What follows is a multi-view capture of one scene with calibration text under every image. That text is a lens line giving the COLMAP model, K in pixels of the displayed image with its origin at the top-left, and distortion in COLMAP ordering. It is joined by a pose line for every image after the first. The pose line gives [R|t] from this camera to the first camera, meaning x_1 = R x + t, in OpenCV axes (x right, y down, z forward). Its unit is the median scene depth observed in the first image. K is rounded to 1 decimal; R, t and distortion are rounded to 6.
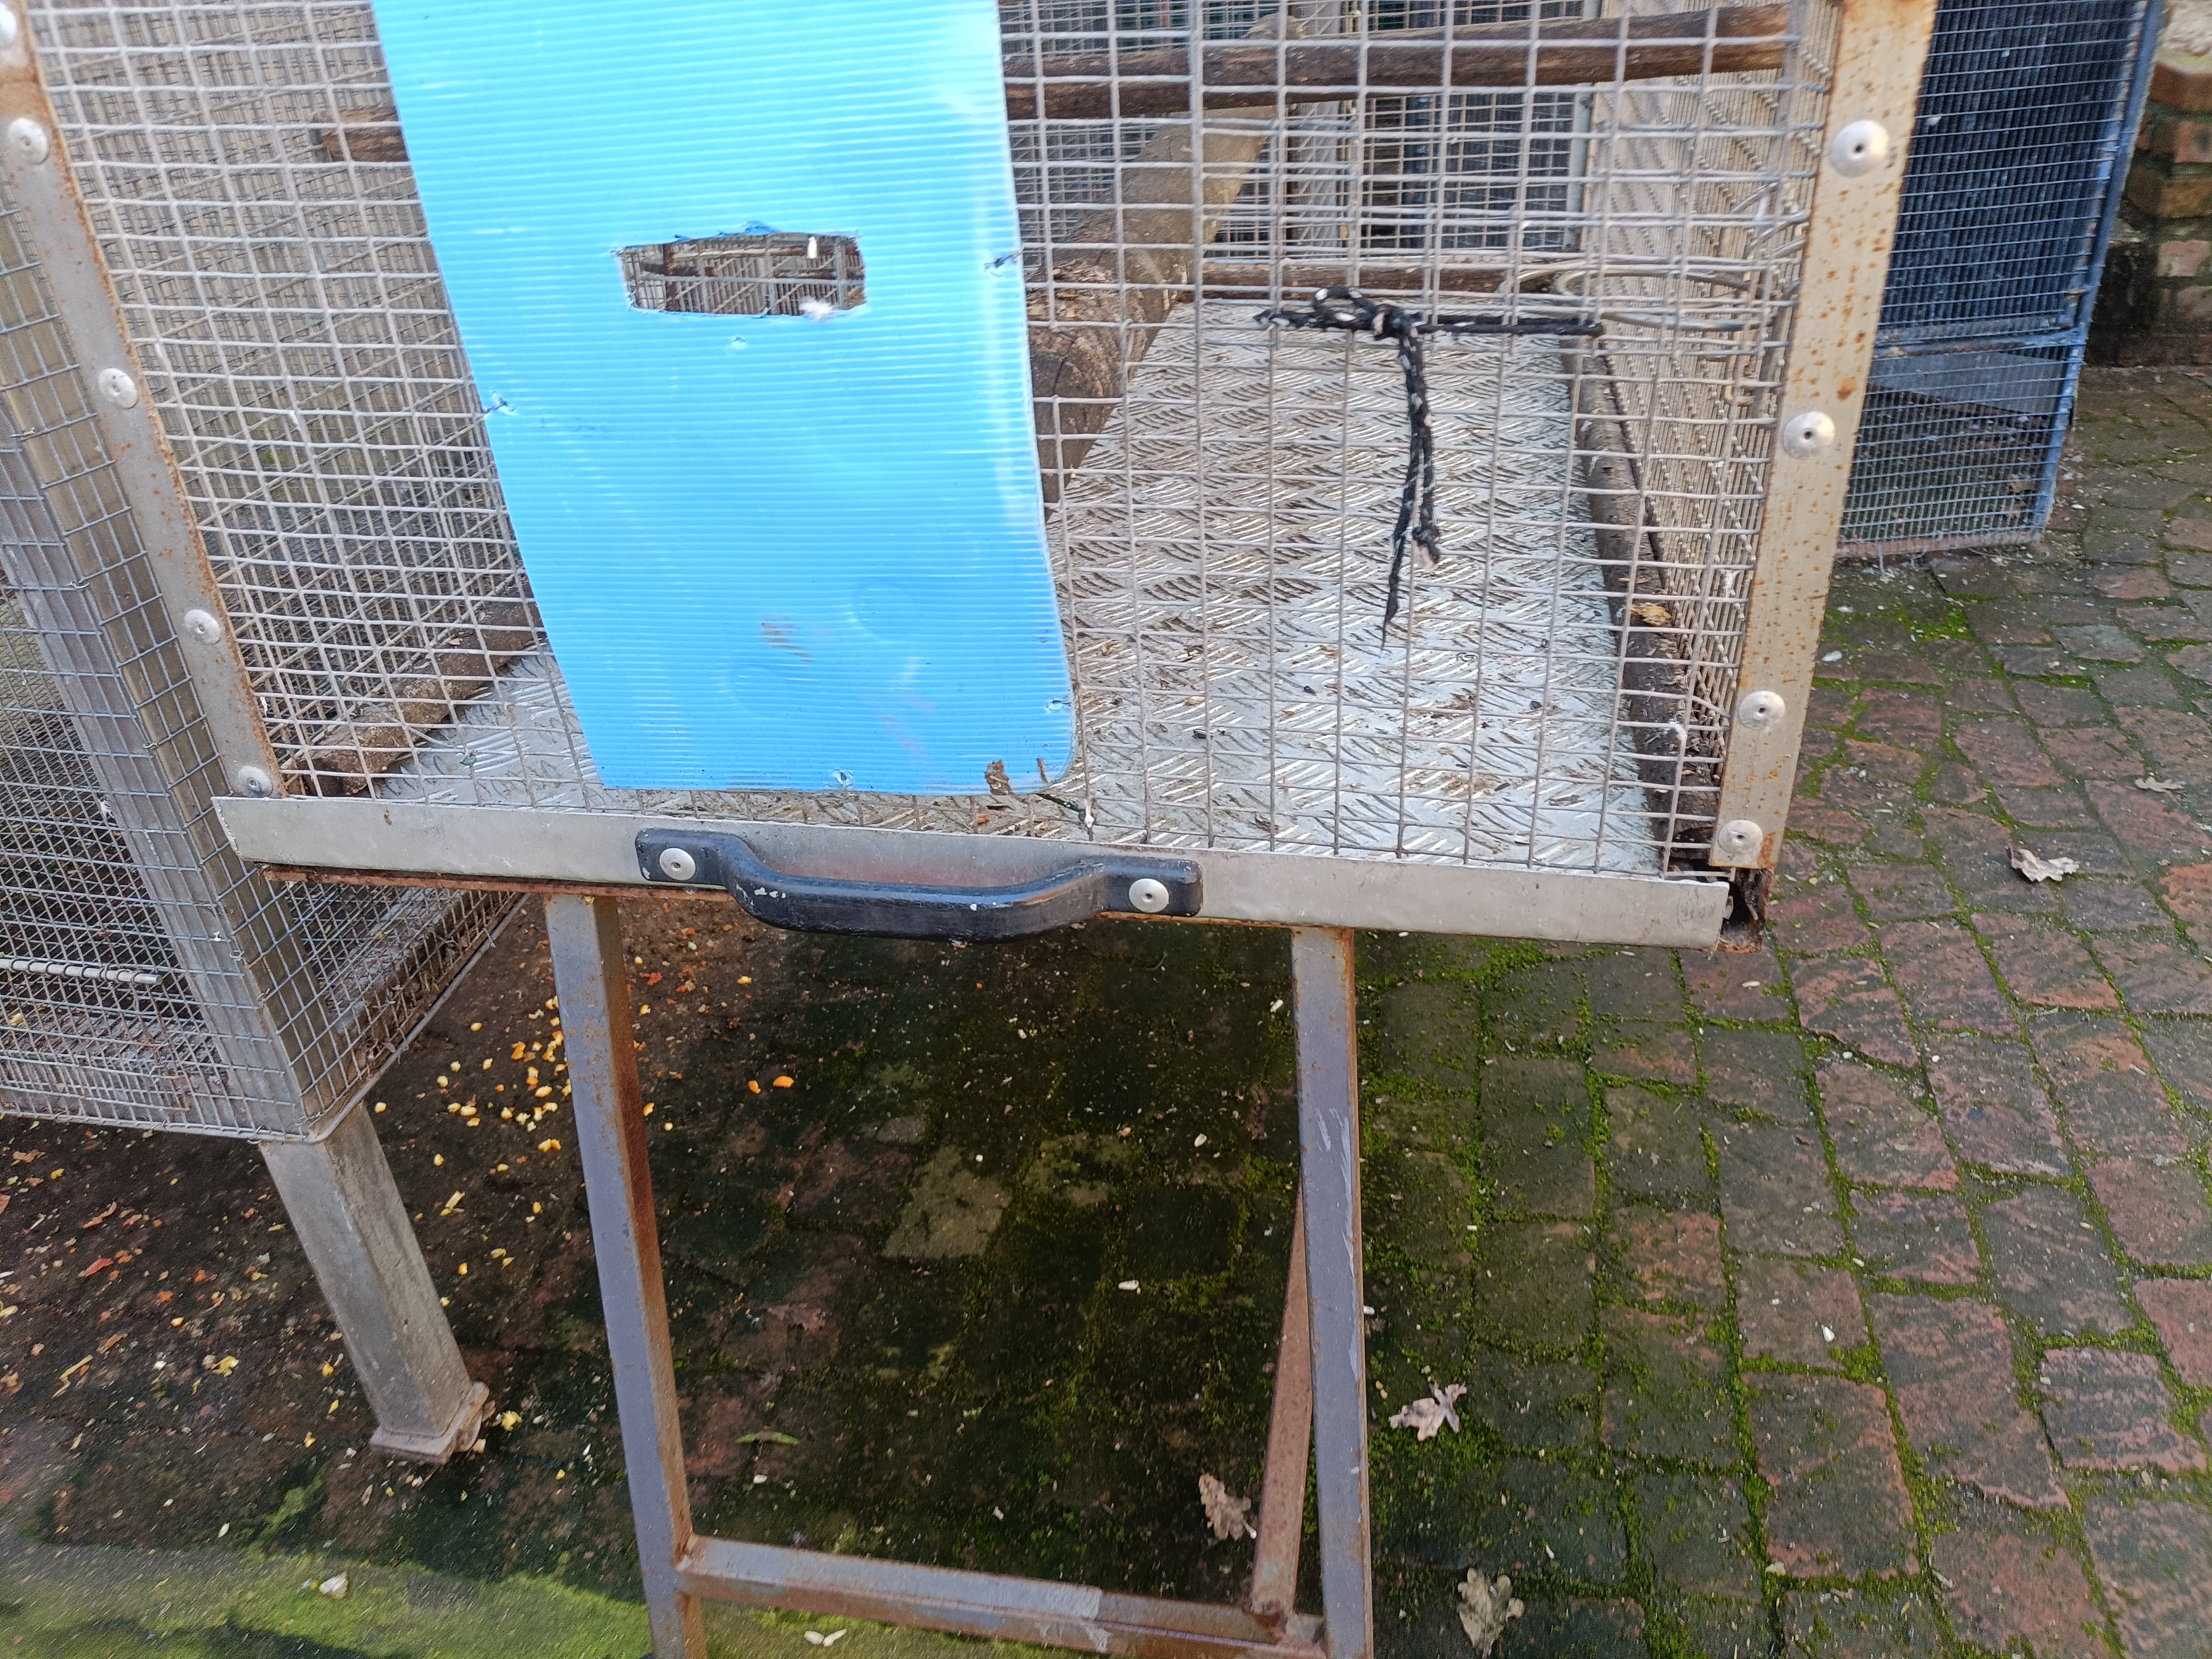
lens RADIAL K [[1614.9, 0, 1106.0], [0, 1614.9, 829.5], [0, 0, 1]] dist [0.000324, -0.000100]
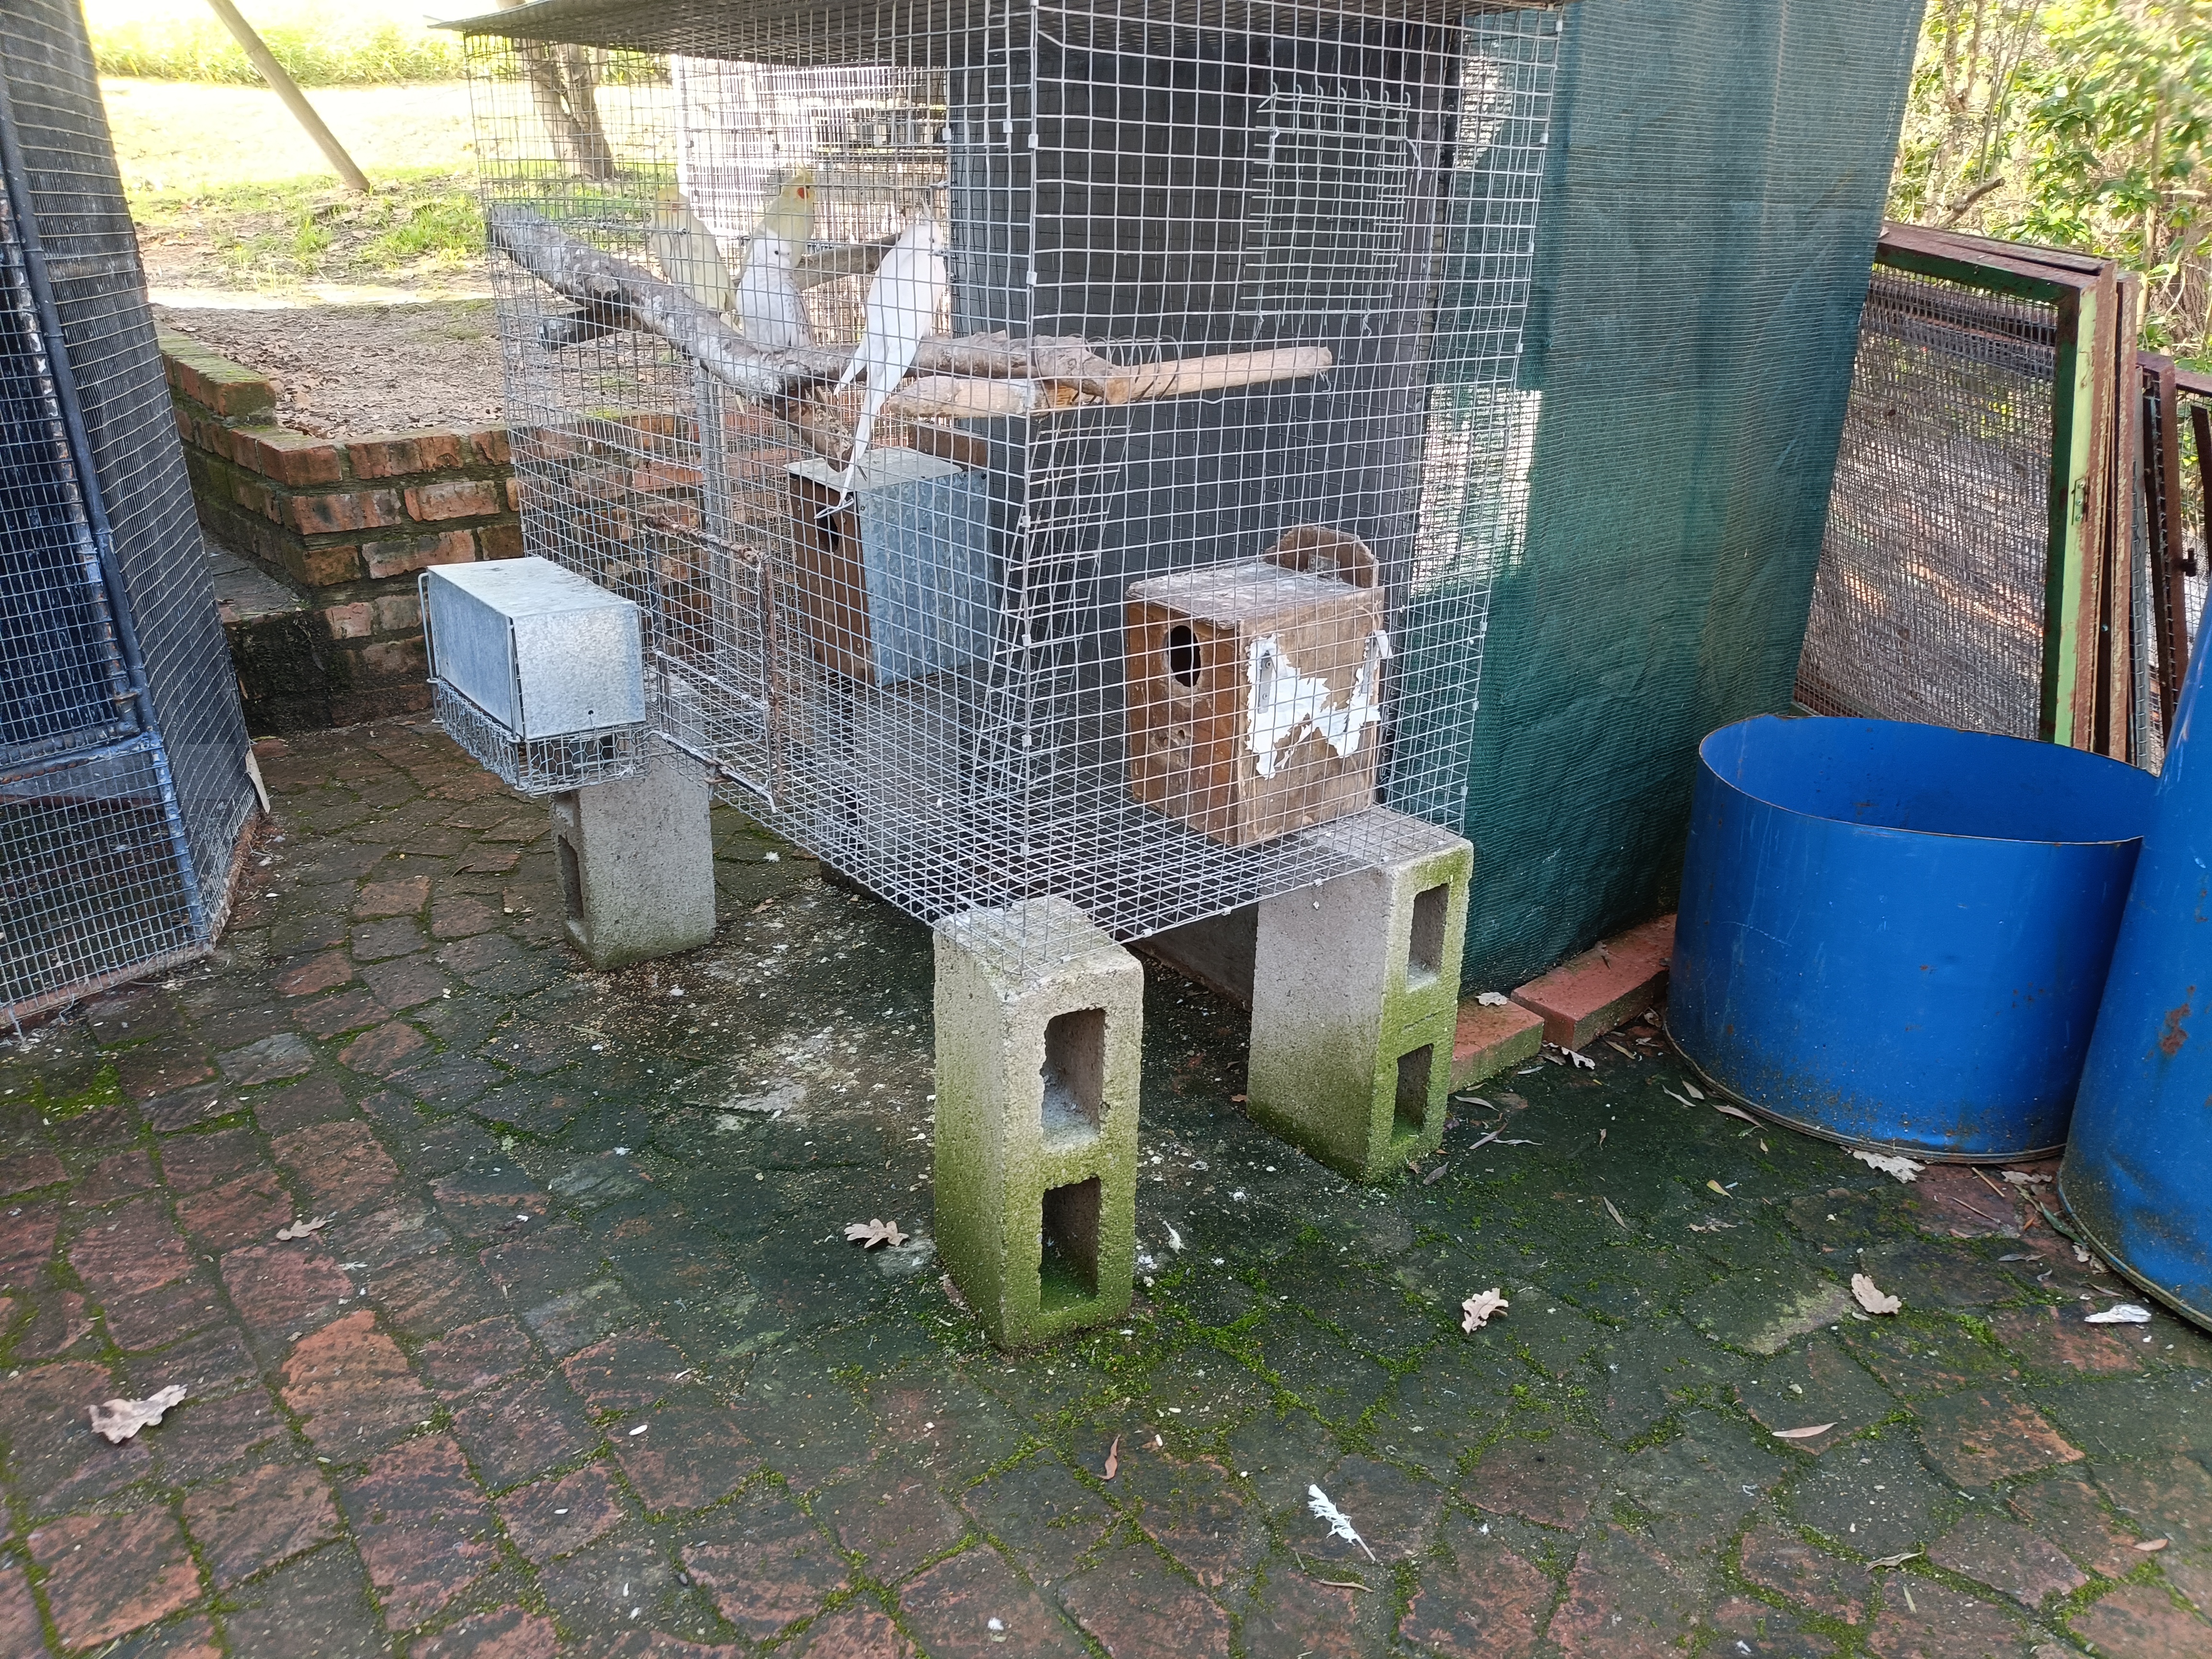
lens RADIAL K [[1614.9, 0, 1106.0], [0, 1614.9, 829.5], [0, 0, 1]] dist [0.000324, -0.000100]
pose [[0.644093, -0.217969, 0.733235, 0.270100], [0.355273, 0.934130, -0.034393, -0.036590], [-0.677440, 0.282651, 0.679105, 0.033663]]
